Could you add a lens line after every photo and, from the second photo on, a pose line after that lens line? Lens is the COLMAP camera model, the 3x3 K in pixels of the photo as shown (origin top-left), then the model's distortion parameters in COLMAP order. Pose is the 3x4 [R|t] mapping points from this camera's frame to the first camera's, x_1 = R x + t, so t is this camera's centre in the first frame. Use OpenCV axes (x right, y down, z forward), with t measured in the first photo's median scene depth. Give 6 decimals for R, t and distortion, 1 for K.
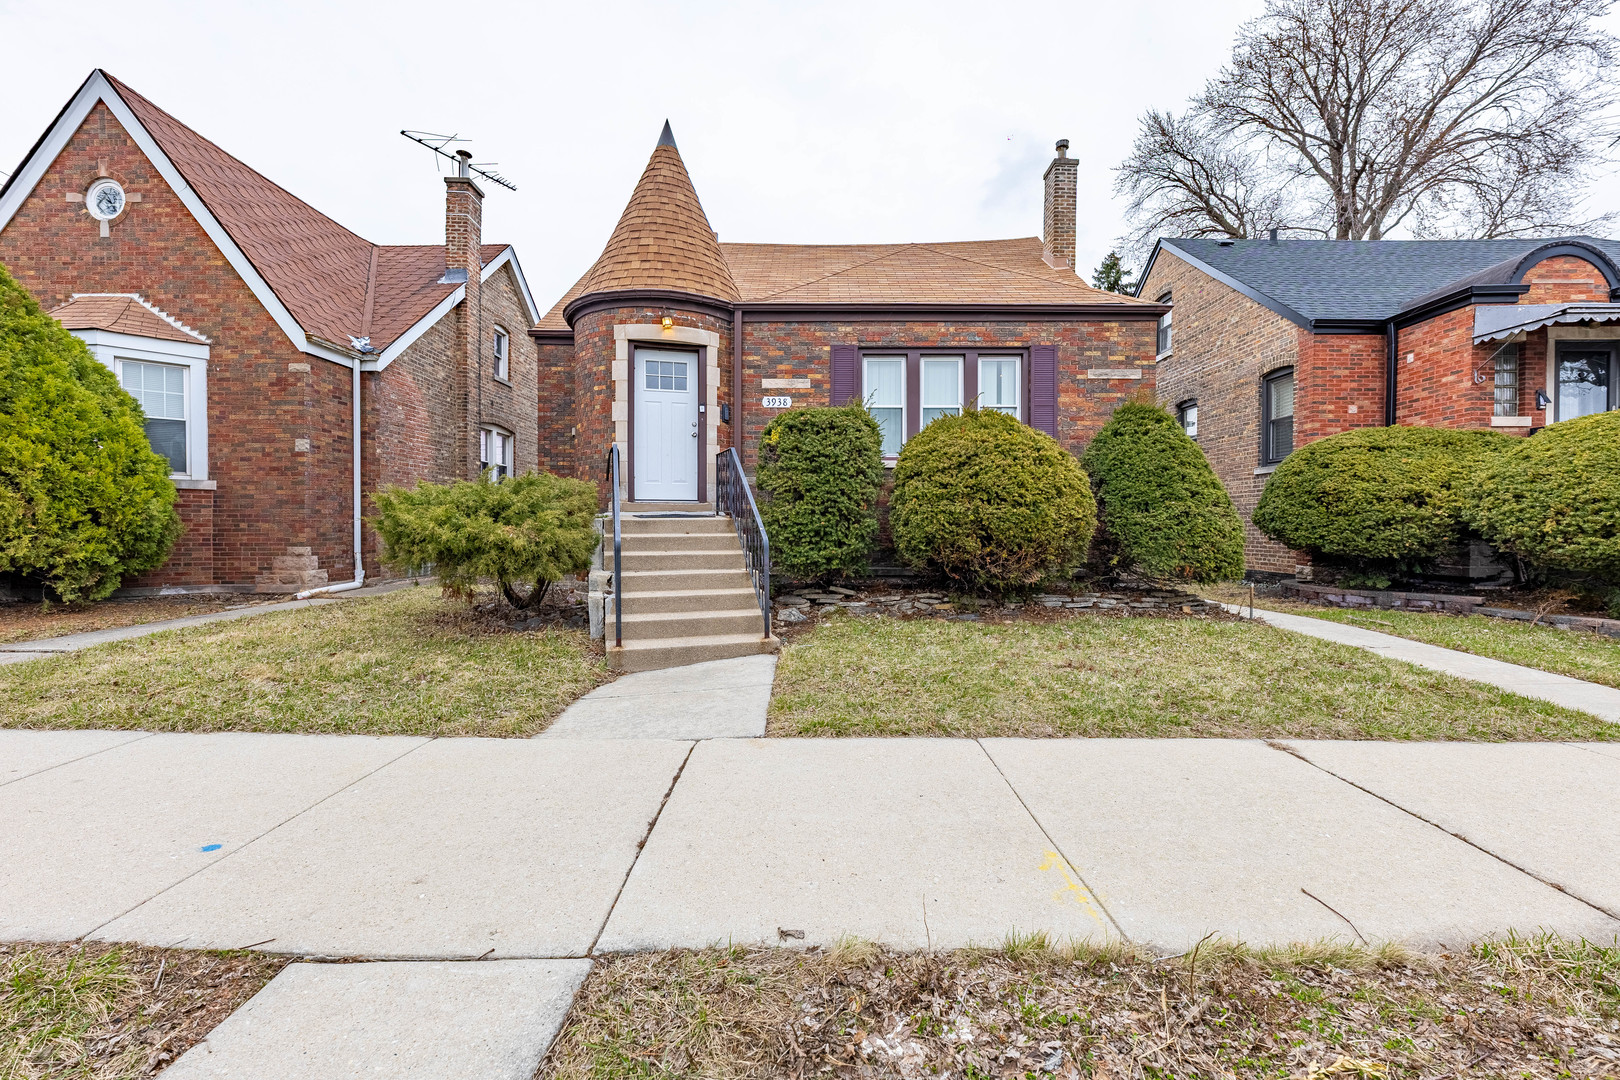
lens RADIAL K [[643.9, 0, 812.8], [0, 643.9, 530.7], [0, 0, 1]] dist [0.002372, -0.000271]
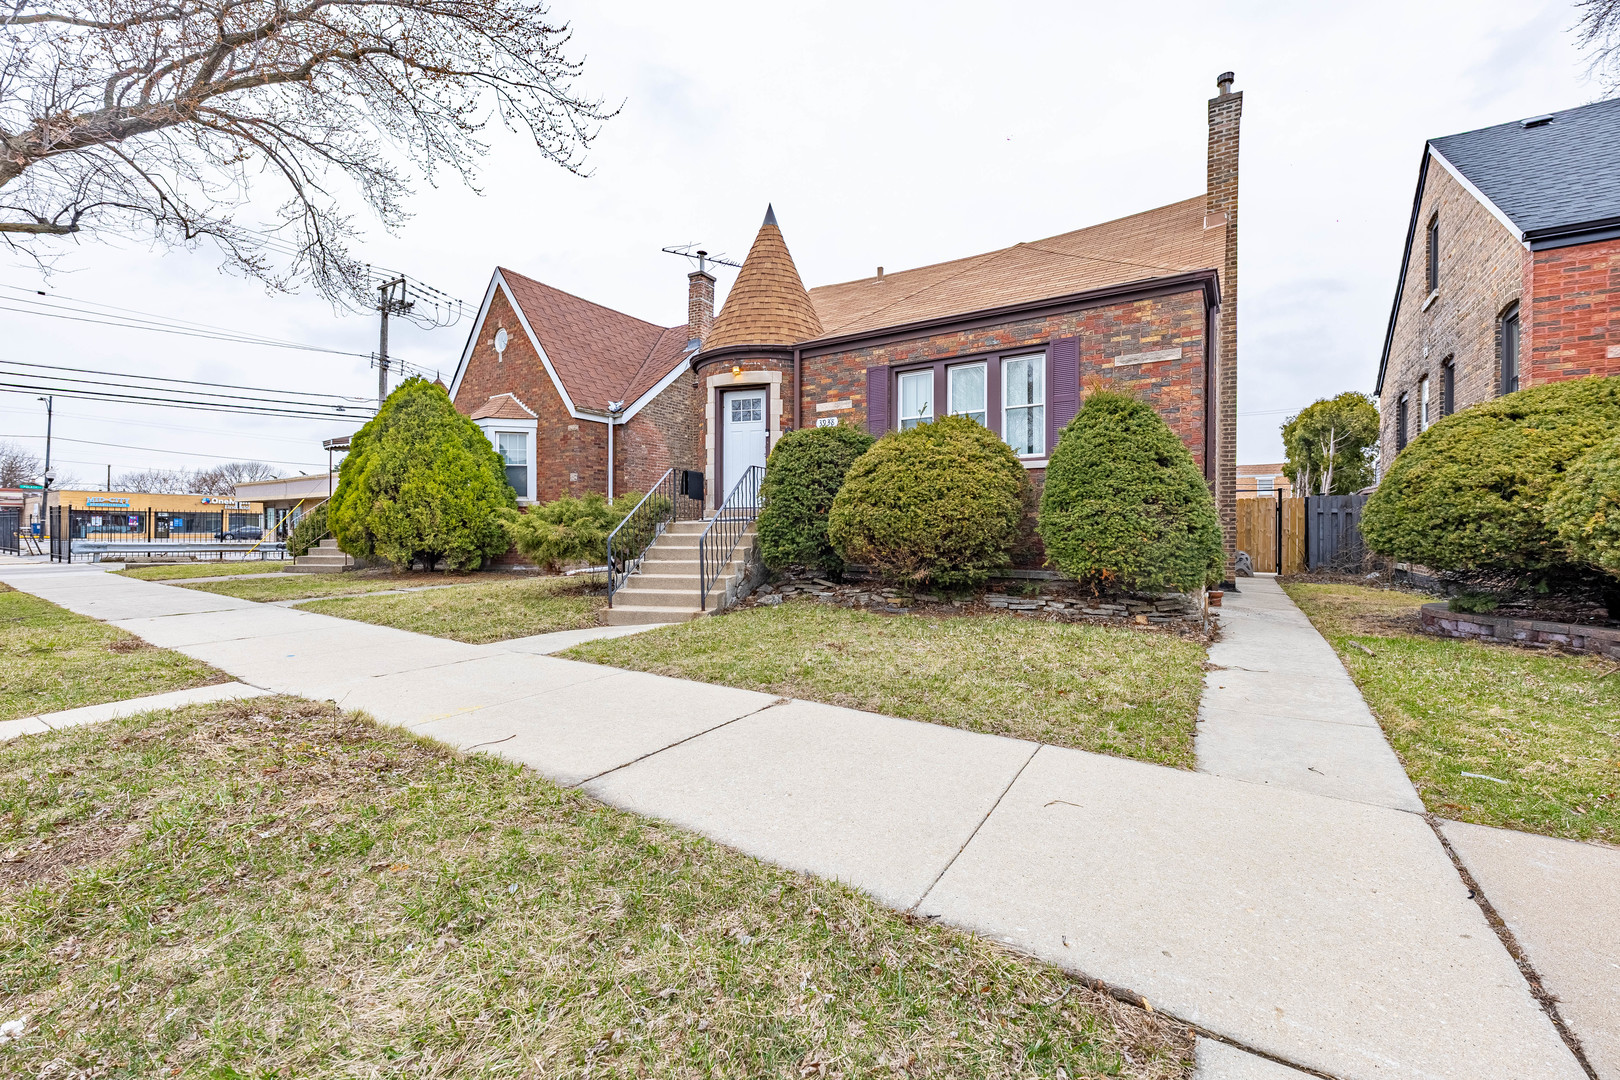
lens RADIAL K [[642.1, 0, 811.7], [0, 642.1, 531.6], [0, 0, 1]] dist [-0.000706, -0.000332]
pose [[0.844009, 0.000650, -0.536329, 0.552127], [-0.005152, 0.999963, -0.006896, 0.007327], [0.536304, 0.008584, 0.843981, -0.001096]]
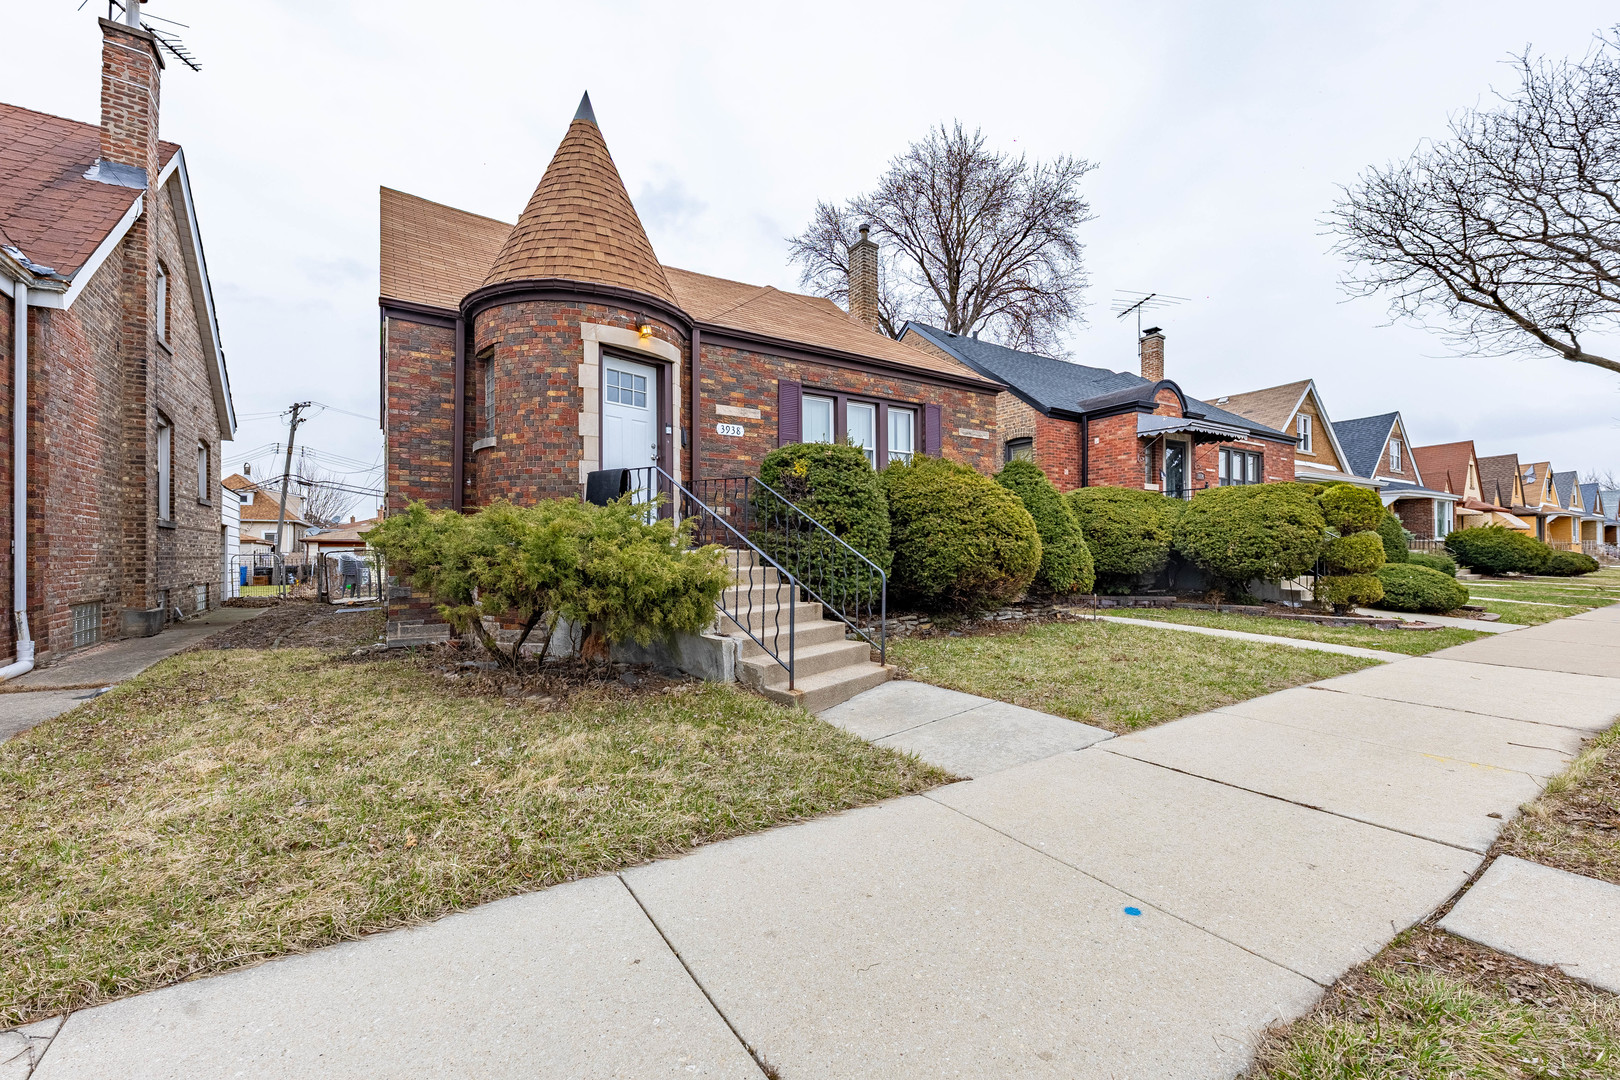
lens RADIAL K [[647.1, 0, 811.7], [0, 647.1, 548.2], [0, 0, 1]] dist [-0.000344, -0.000161]
pose [[0.832767, -0.004359, 0.553606, -0.496923], [0.012637, 0.999858, -0.011136, -0.009284], [-0.553479, 0.016270, 0.832704, 0.124662]]
